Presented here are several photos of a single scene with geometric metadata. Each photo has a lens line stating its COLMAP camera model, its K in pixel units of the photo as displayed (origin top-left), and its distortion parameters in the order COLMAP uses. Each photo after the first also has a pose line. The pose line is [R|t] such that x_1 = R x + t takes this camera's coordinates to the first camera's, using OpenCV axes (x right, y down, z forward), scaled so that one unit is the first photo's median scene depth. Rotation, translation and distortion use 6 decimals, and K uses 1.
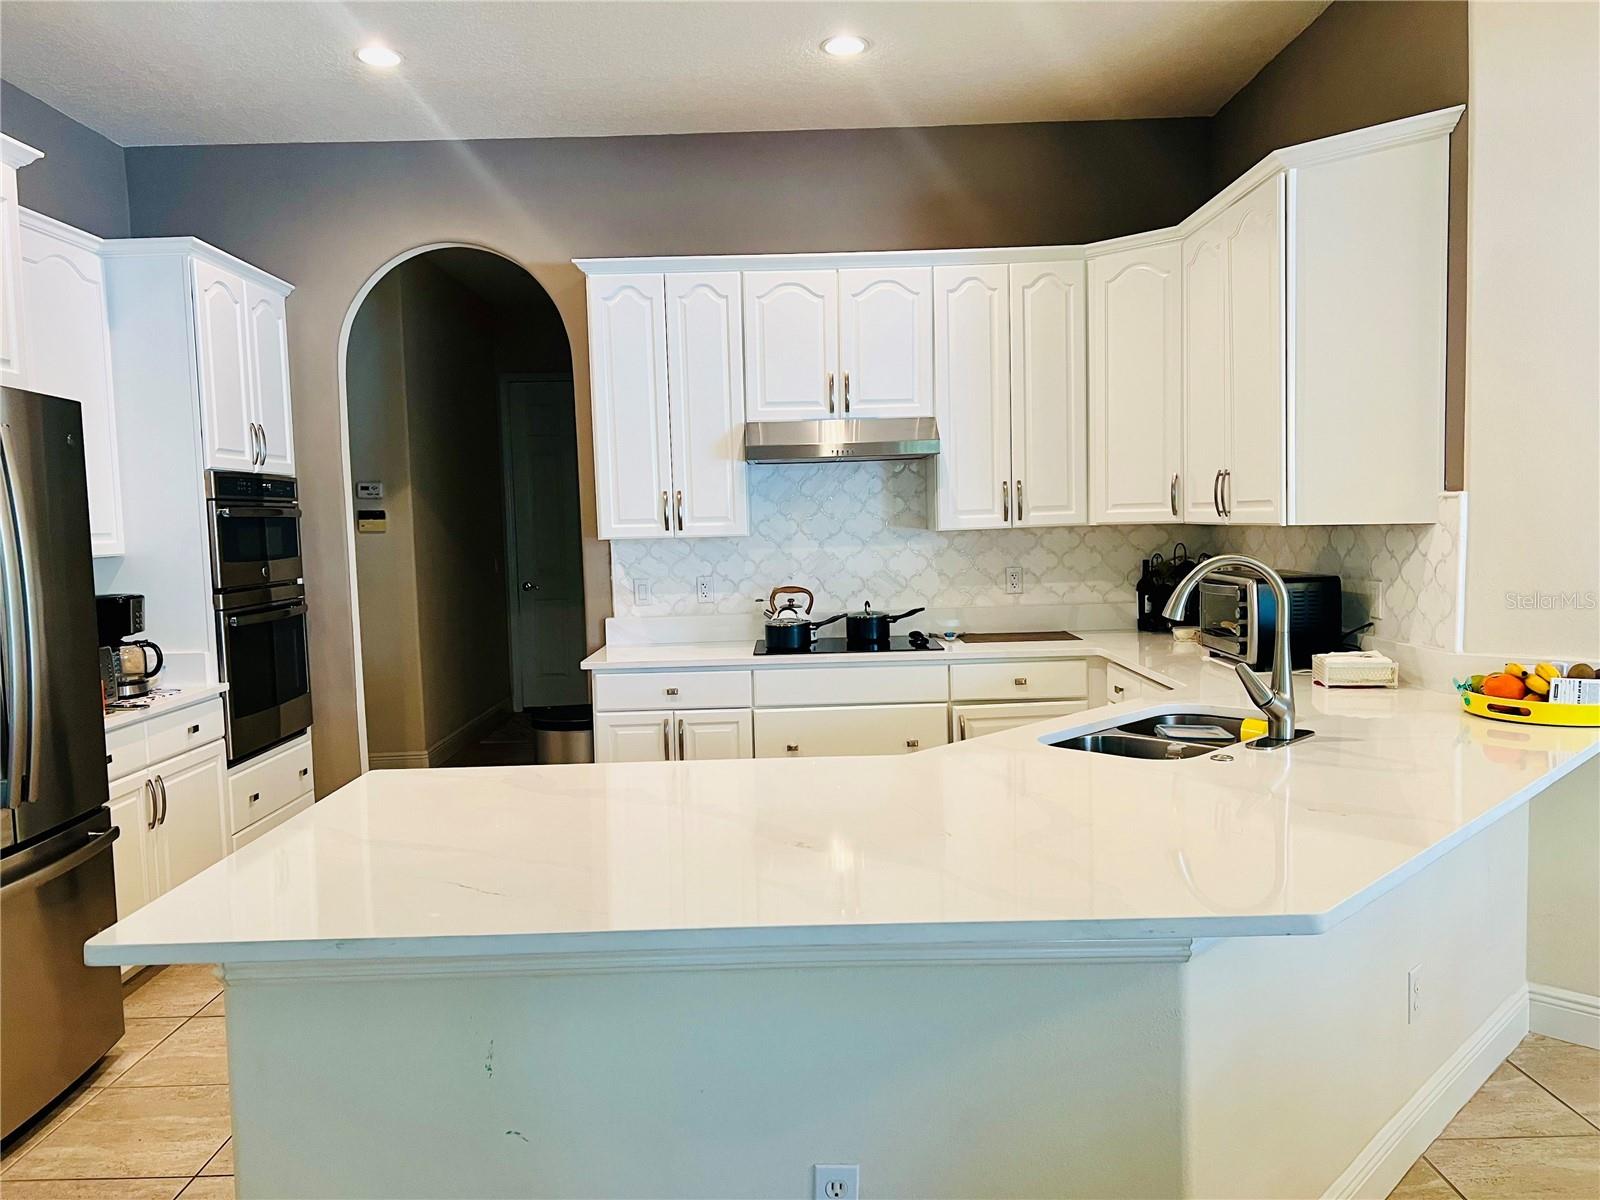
lens RADIAL K [[1213.3, 0, 800.0], [0, 1213.3, 600.0], [0, 0, 1]] dist [0.087808, -0.084141]
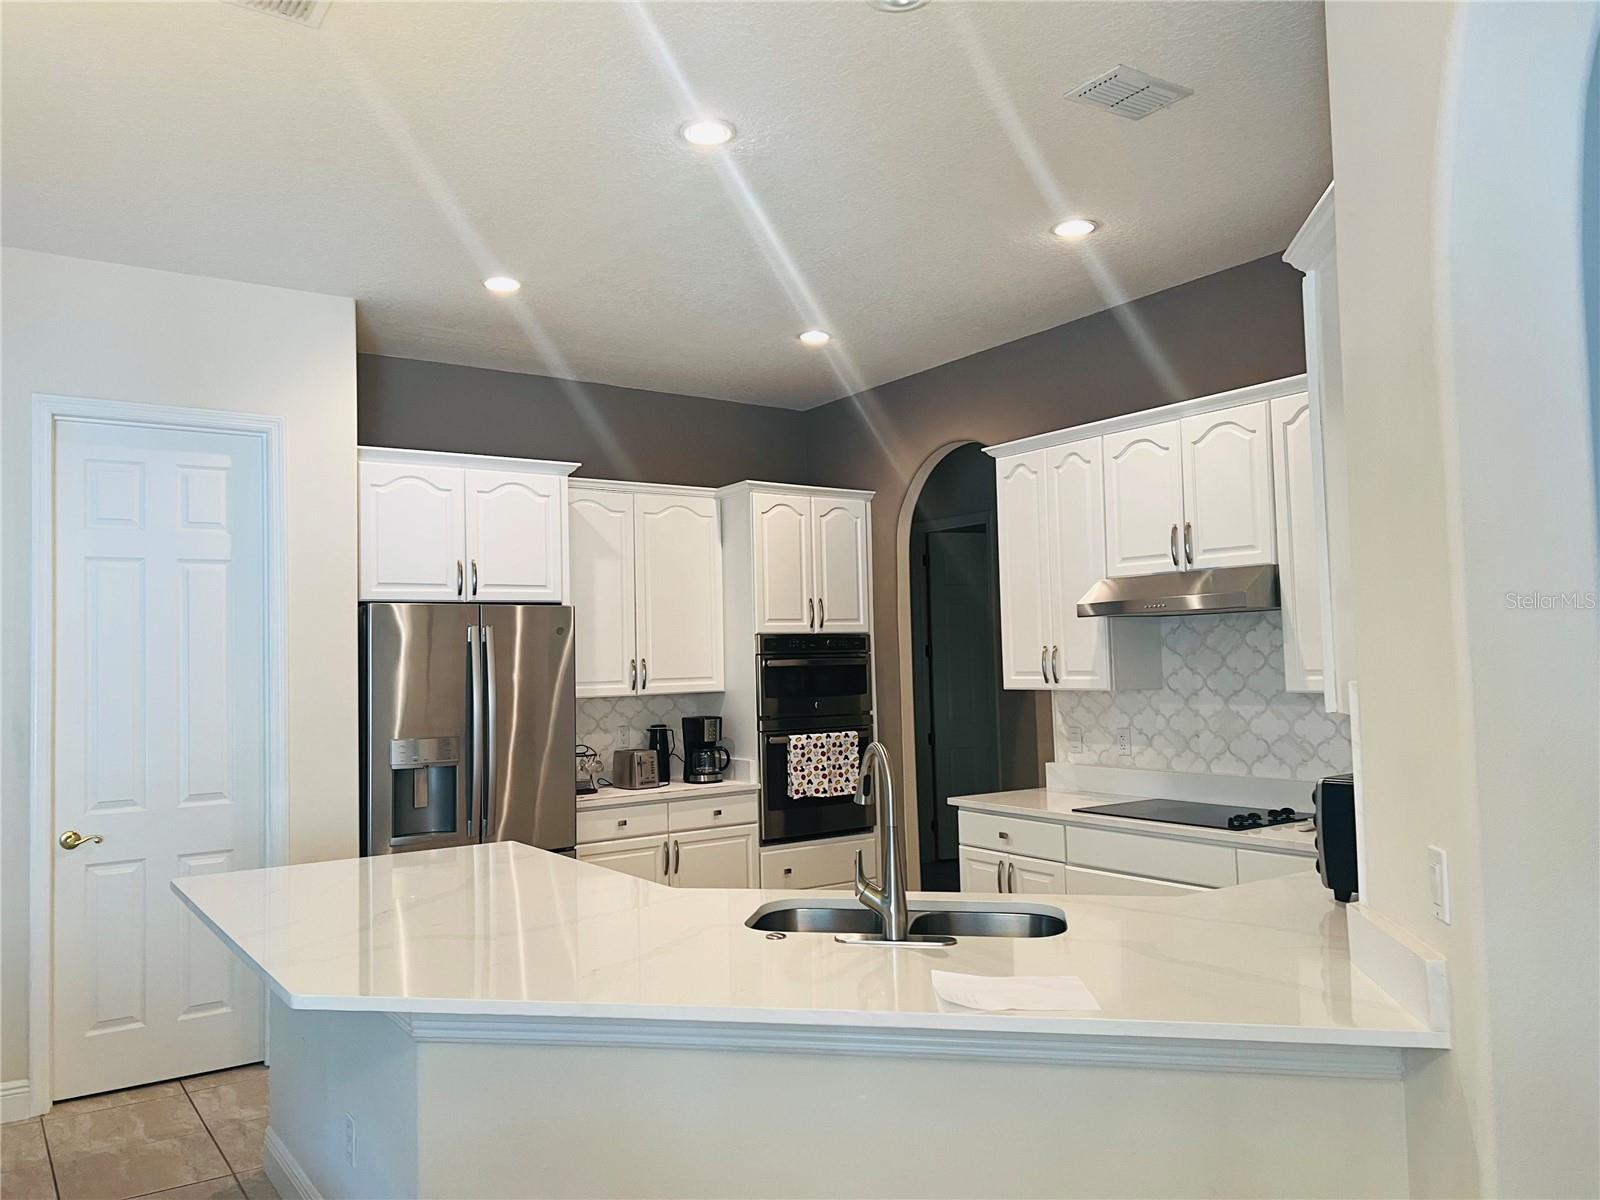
lens RADIAL K [[1213.3, 0, 800.0], [0, 1213.3, 600.0], [0, 0, 1]] dist [0.087808, -0.084141]
pose [[0.562911, -0.030530, -0.825953, 0.651252], [-0.056771, 0.995529, -0.075489, -0.036271], [0.824565, 0.089384, 0.558662, 0.215275]]
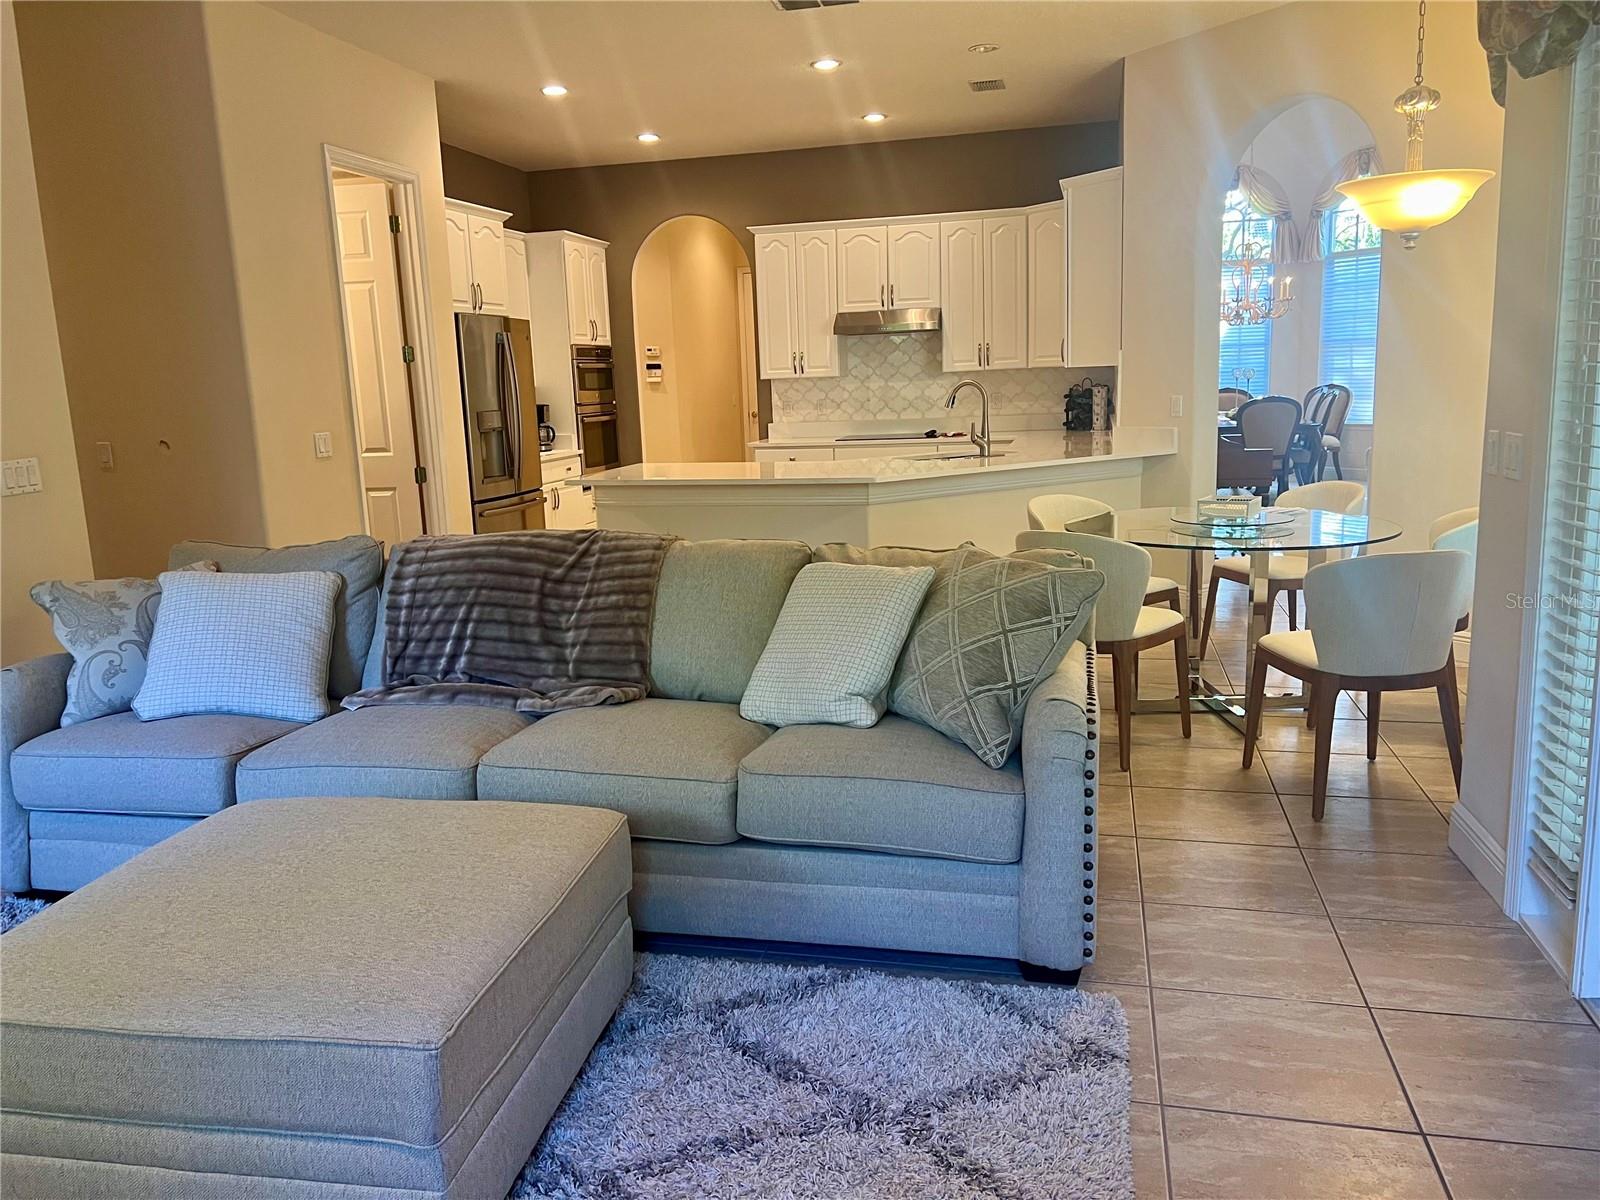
lens RADIAL K [[1245.8, 0, 800.0], [0, 1245.8, 600.0], [0, 0, 1]] dist [0.098100, 0.000517]
pose [[0.972795, 0.032560, -0.229369, 0.346817], [-0.007602, 0.994027, 0.108868, 0.079399], [0.231544, -0.104163, 0.967232, -0.887652]]
